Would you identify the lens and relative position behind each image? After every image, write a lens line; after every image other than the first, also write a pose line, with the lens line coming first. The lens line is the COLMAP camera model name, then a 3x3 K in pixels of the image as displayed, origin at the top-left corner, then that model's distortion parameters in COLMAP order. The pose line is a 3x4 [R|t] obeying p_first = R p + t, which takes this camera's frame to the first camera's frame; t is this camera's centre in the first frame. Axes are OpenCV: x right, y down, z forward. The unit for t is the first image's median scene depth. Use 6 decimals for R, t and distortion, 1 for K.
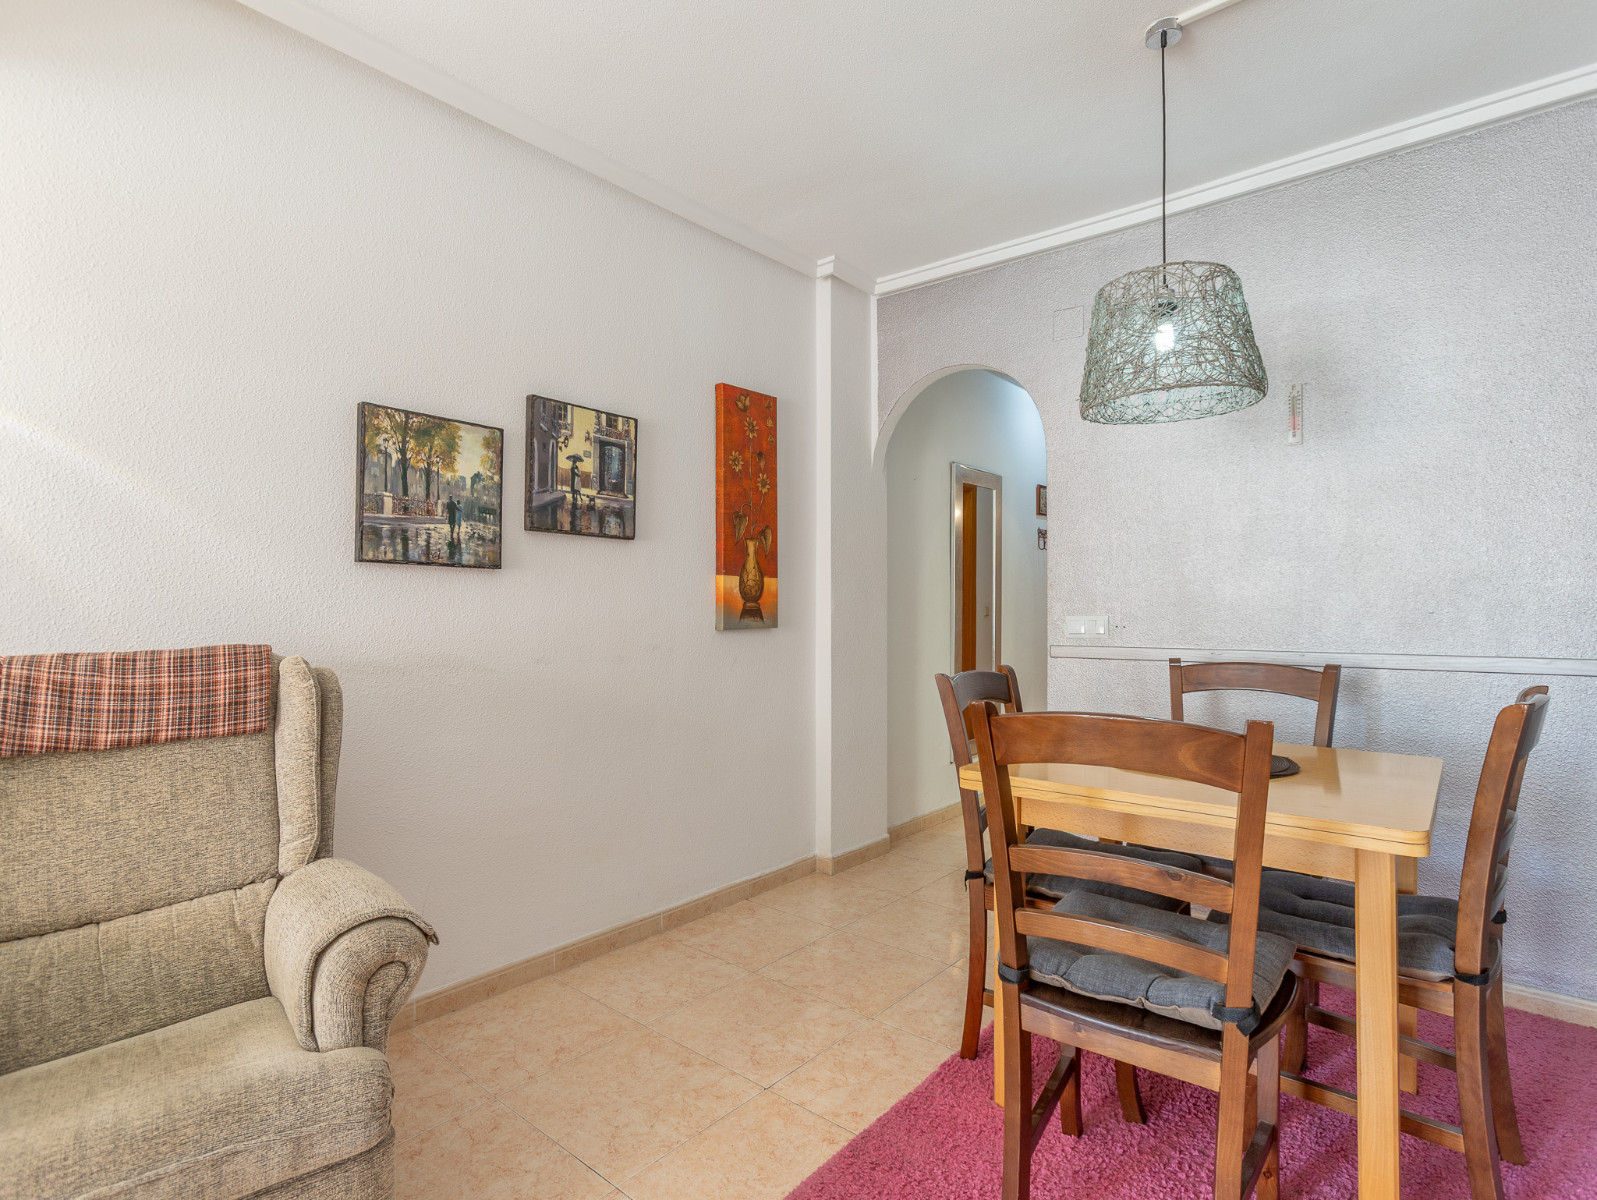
lens RADIAL K [[836.3, 0, 775.4], [0, 836.3, 604.9], [0, 0, 1]] dist [-0.040103, 0.032789]
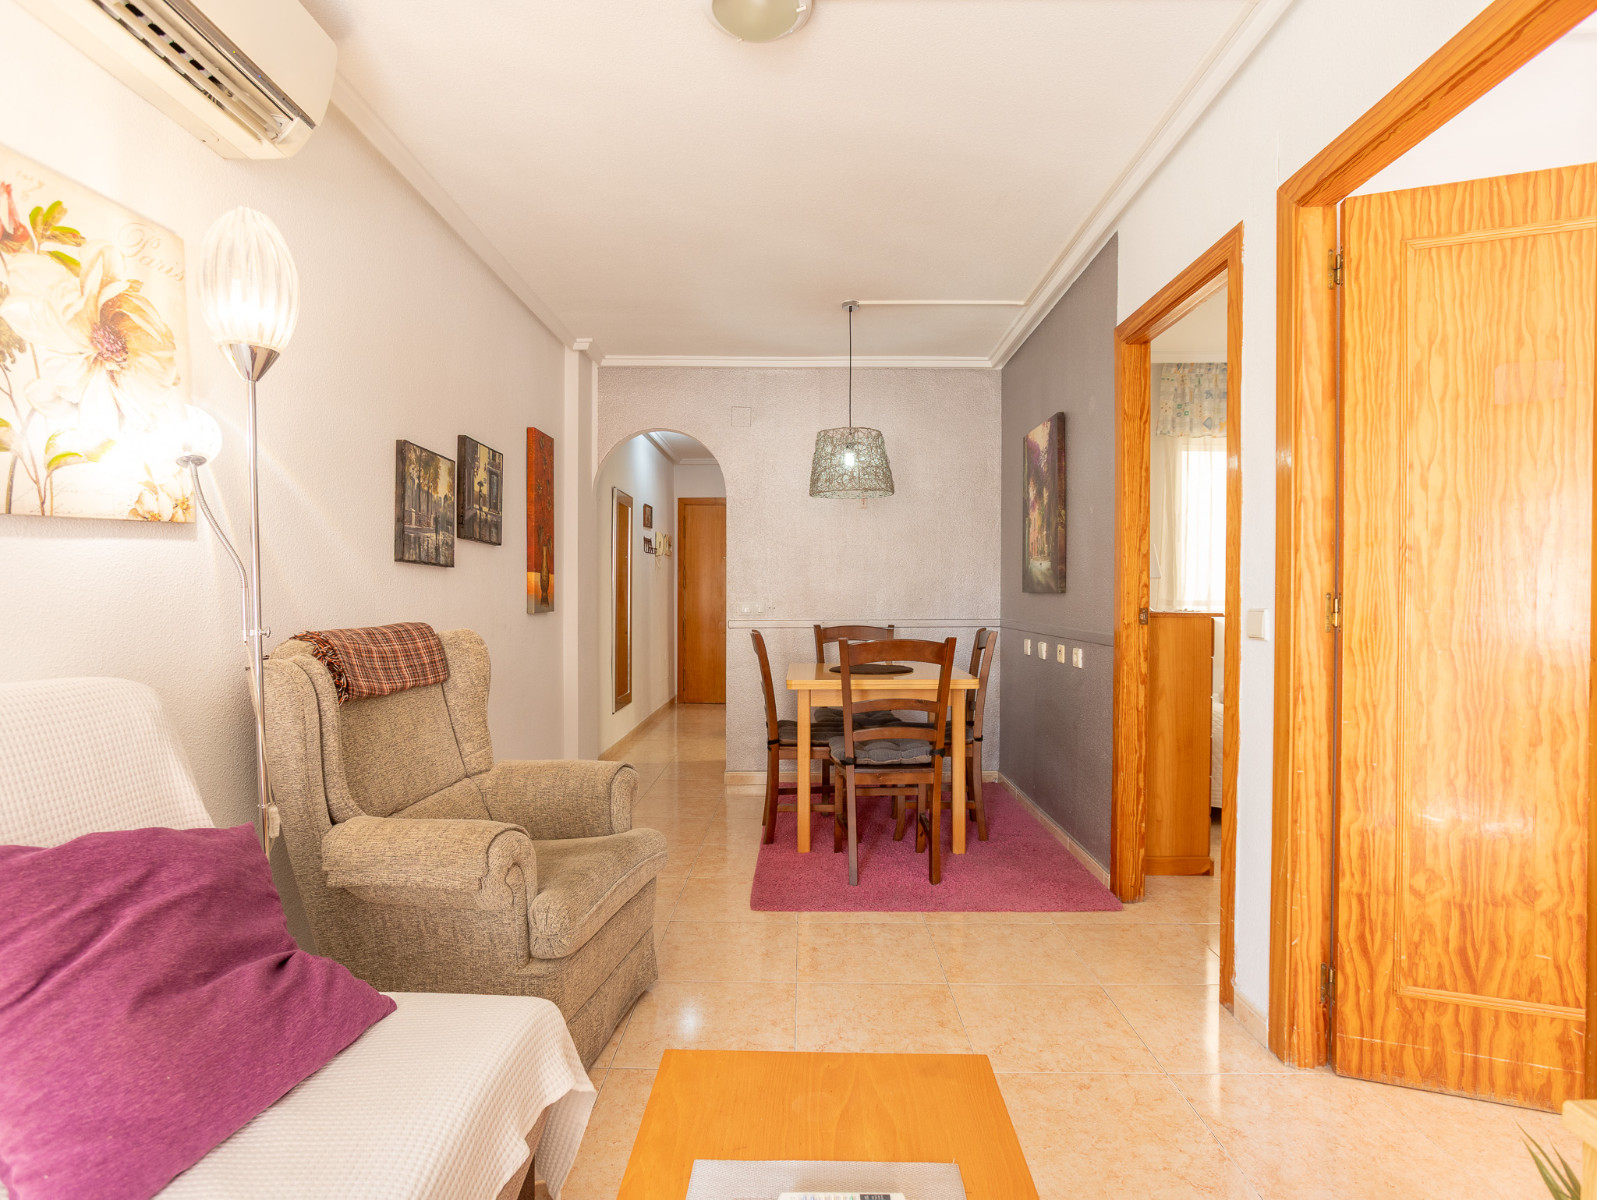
lens RADIAL K [[803.2, 0, 830.3], [0, 803.2, 597.8], [0, 0, 1]] dist [-0.001461, 0.000073]
pose [[0.746373, -0.002105, 0.665525, -0.720052], [-0.000242, 0.999994, 0.003435, 0.000881], [-0.665528, -0.002725, 0.746368, -0.343273]]
